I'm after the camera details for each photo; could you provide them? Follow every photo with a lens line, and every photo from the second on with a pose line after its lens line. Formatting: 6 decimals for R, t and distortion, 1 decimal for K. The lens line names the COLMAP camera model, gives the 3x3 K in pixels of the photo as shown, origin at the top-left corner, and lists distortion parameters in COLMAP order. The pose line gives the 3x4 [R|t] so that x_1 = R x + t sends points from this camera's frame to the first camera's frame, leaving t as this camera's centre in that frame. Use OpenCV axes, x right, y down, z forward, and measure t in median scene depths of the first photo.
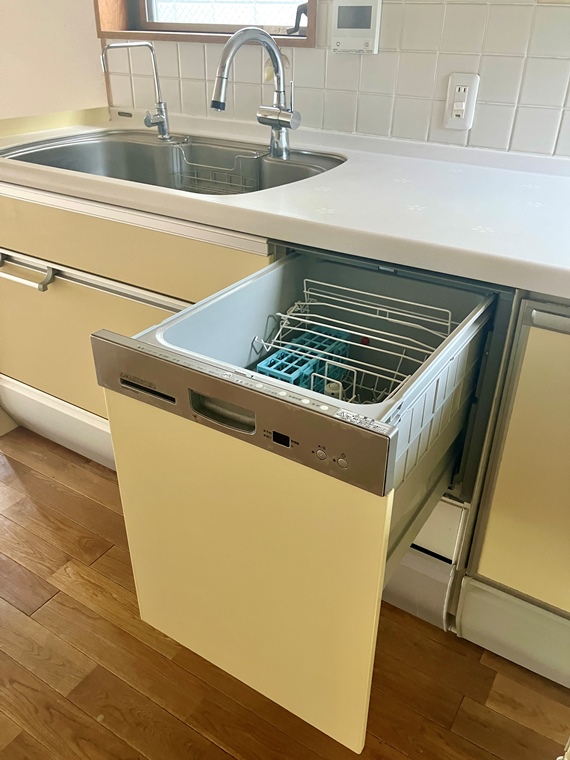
lens RADIAL K [[634.2, 0, 283.4], [0, 634.2, 374.3], [0, 0, 1]] dist [0.038311, -0.045619]
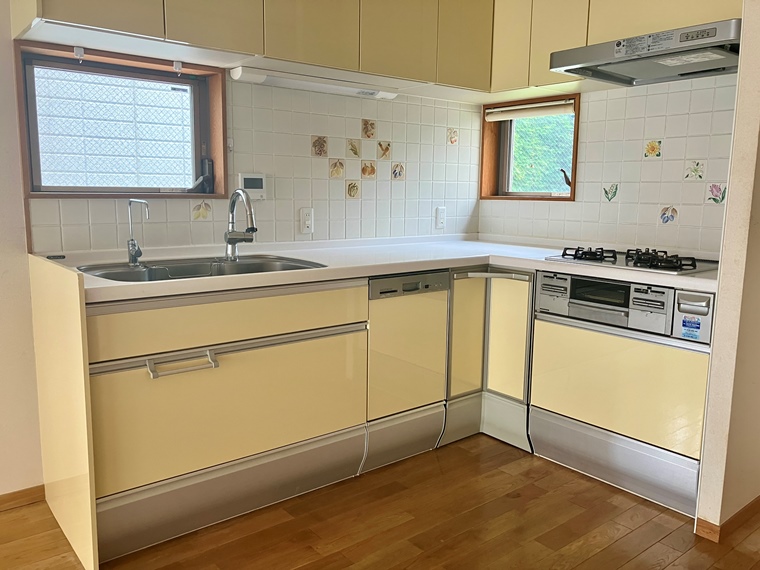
lens RADIAL K [[634.2, 0, 387.7], [0, 634.2, 288.6], [0, 0, 1]] dist [0.038311, -0.045619]
pose [[0.300145, -0.155459, 0.941140, -1.528817], [0.460096, 0.887869, -0.000073, -0.115582], [-0.835598, 0.433037, 0.338016, 0.197110]]
